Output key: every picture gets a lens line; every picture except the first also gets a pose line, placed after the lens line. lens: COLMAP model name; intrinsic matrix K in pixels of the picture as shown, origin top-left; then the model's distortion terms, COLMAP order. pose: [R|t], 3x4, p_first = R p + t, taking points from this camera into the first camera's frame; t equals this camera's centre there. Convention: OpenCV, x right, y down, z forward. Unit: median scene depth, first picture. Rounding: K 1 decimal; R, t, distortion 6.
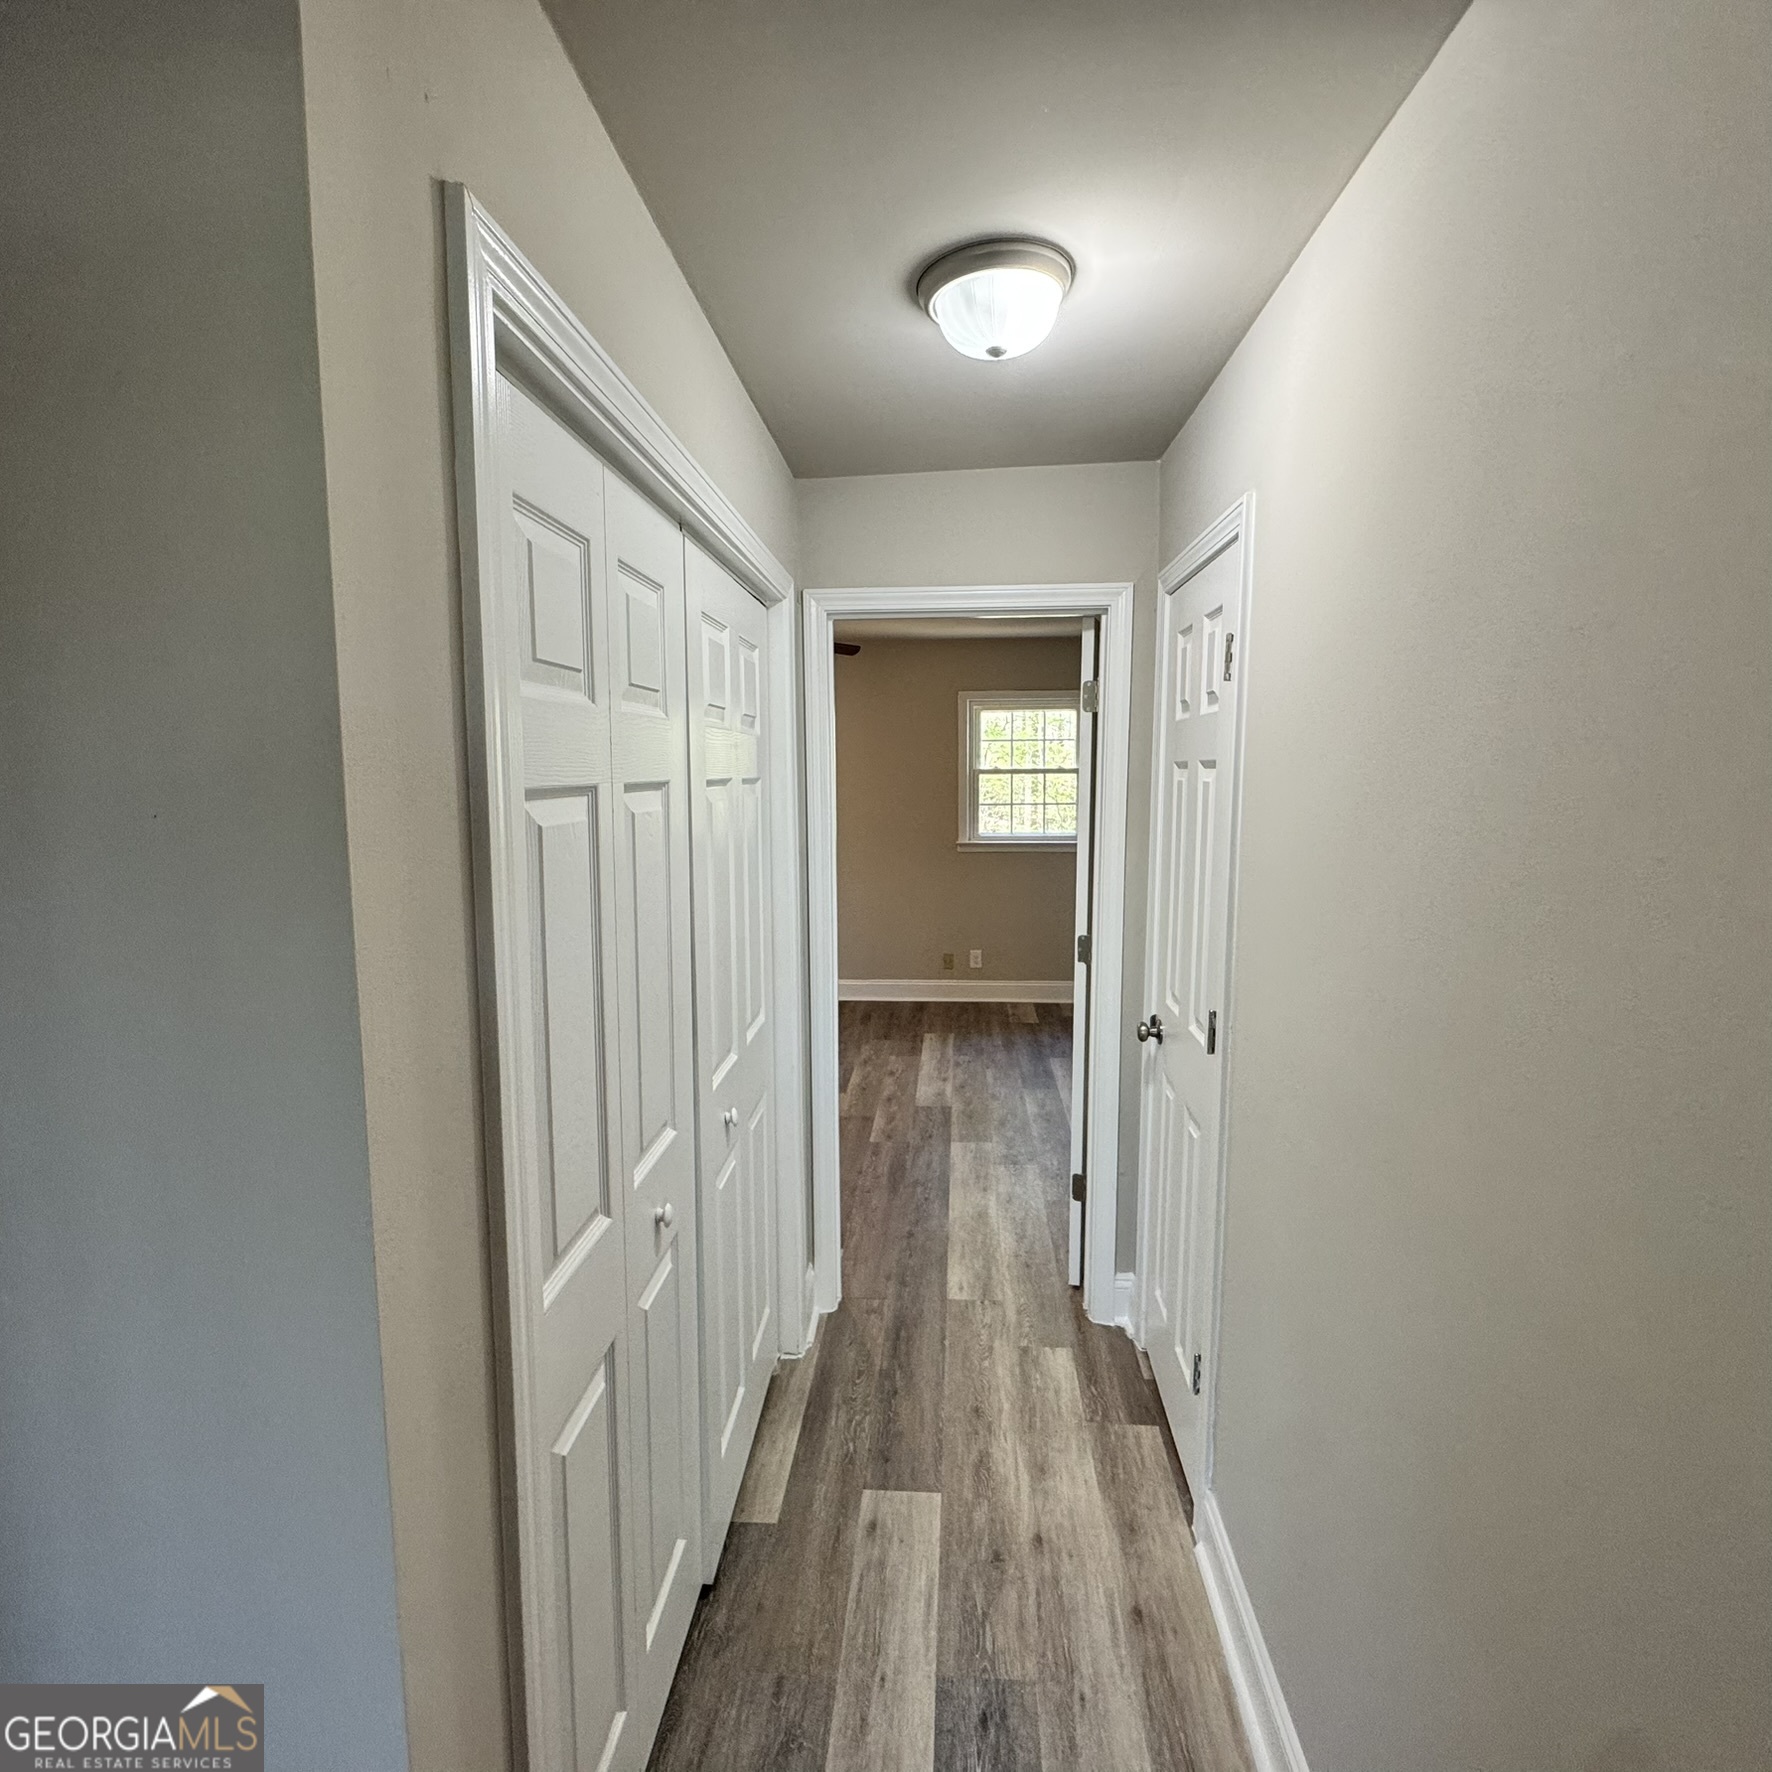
lens RADIAL K [[939.5, 0, 884.8], [0, 939.5, 883.4], [0, 0, 1]] dist [-0.004240, 0.000825]
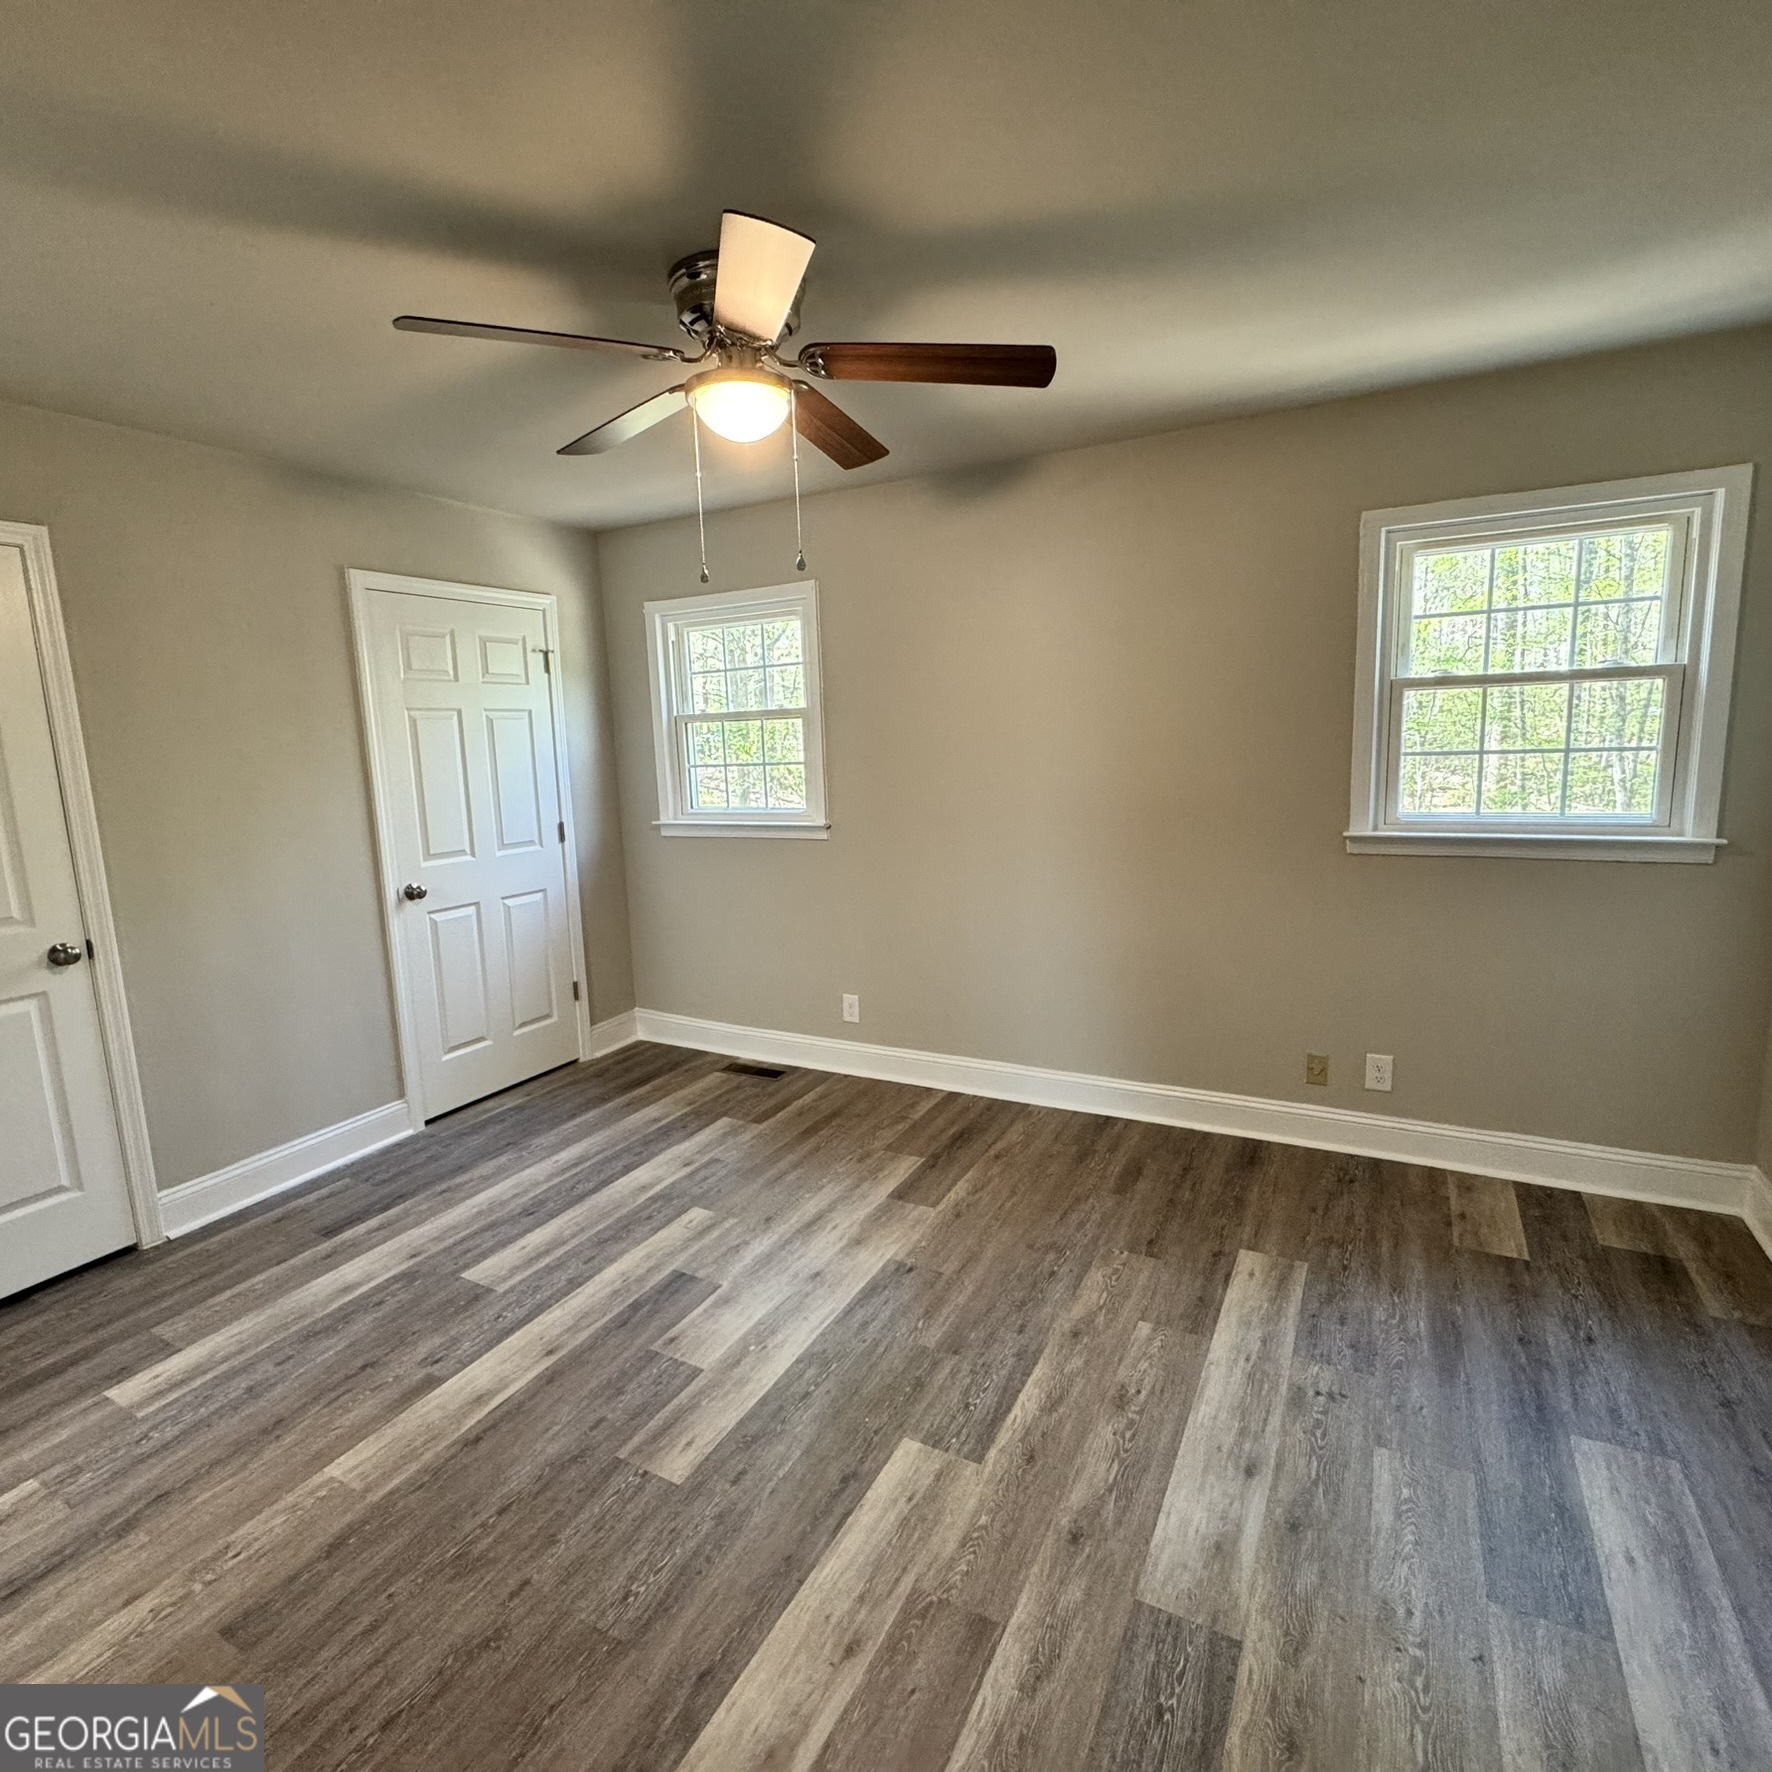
lens RADIAL K [[939.5, 0, 884.8], [0, 939.5, 883.4], [0, 0, 1]] dist [-0.004240, 0.000825]
pose [[0.913816, 0.039994, -0.404155, 0.069514], [-0.022081, 0.998560, 0.048888, -0.045228], [0.405529, -0.035751, 0.913383, 0.570150]]
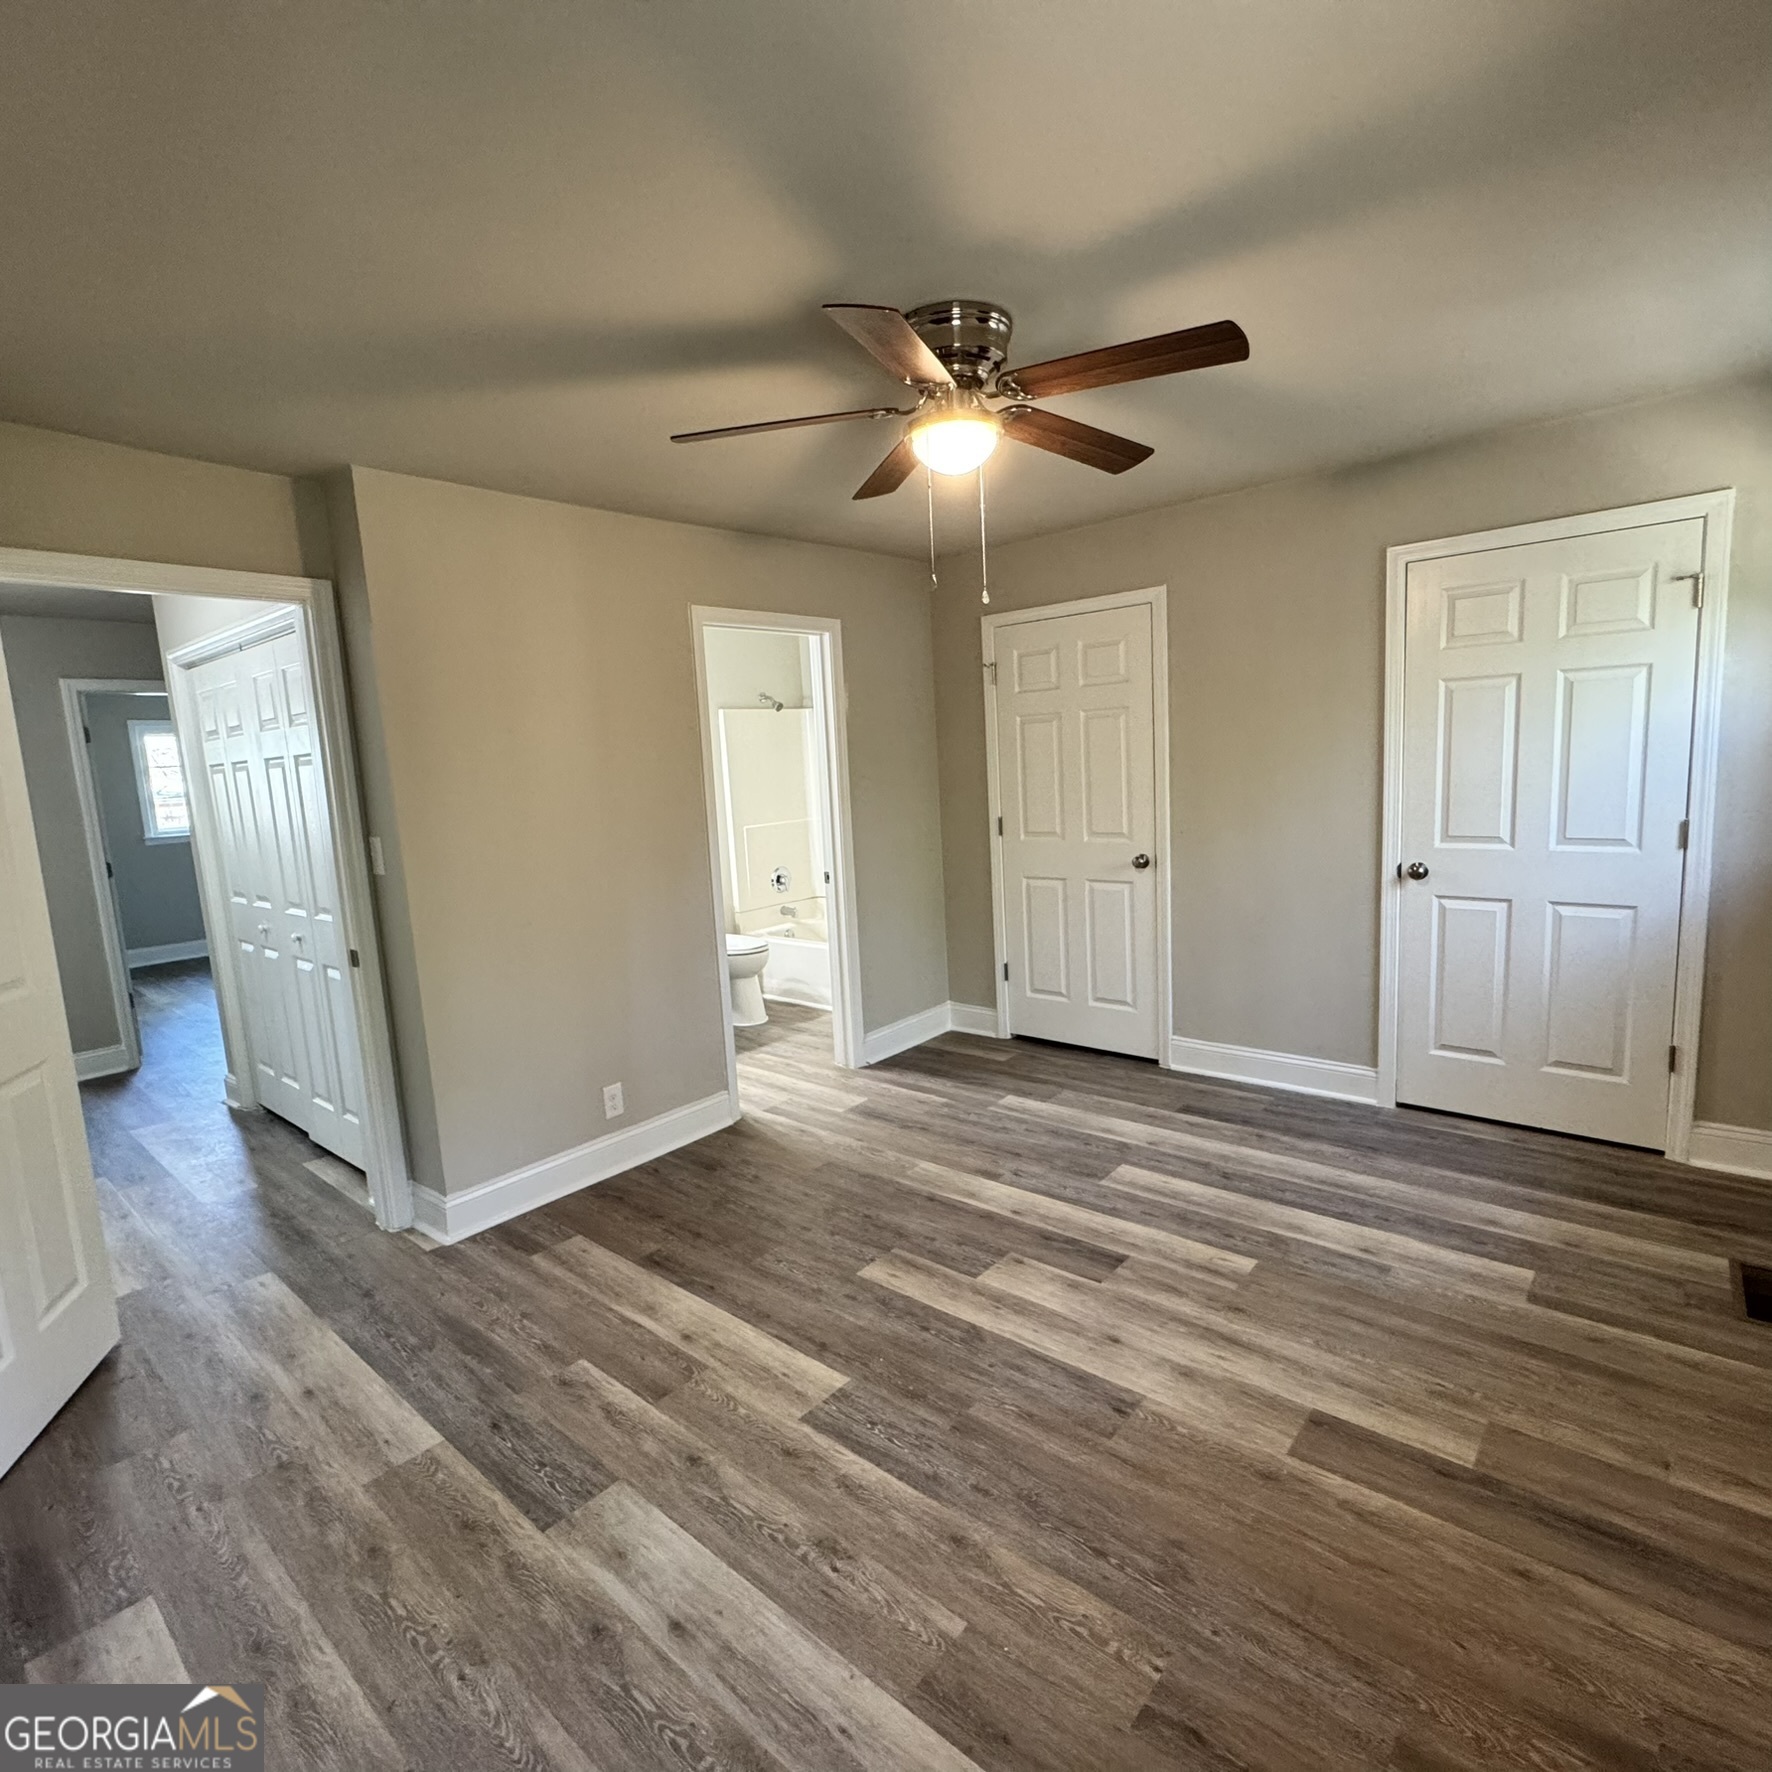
lens RADIAL K [[939.5, 0, 884.8], [0, 939.5, 883.4], [0, 0, 1]] dist [-0.004240, 0.000825]
pose [[-0.593099, 0.143697, -0.792202, 0.233438], [-0.043545, 0.976779, 0.209778, -0.114274], [0.803951, 0.158916, -0.573069, 1.153242]]
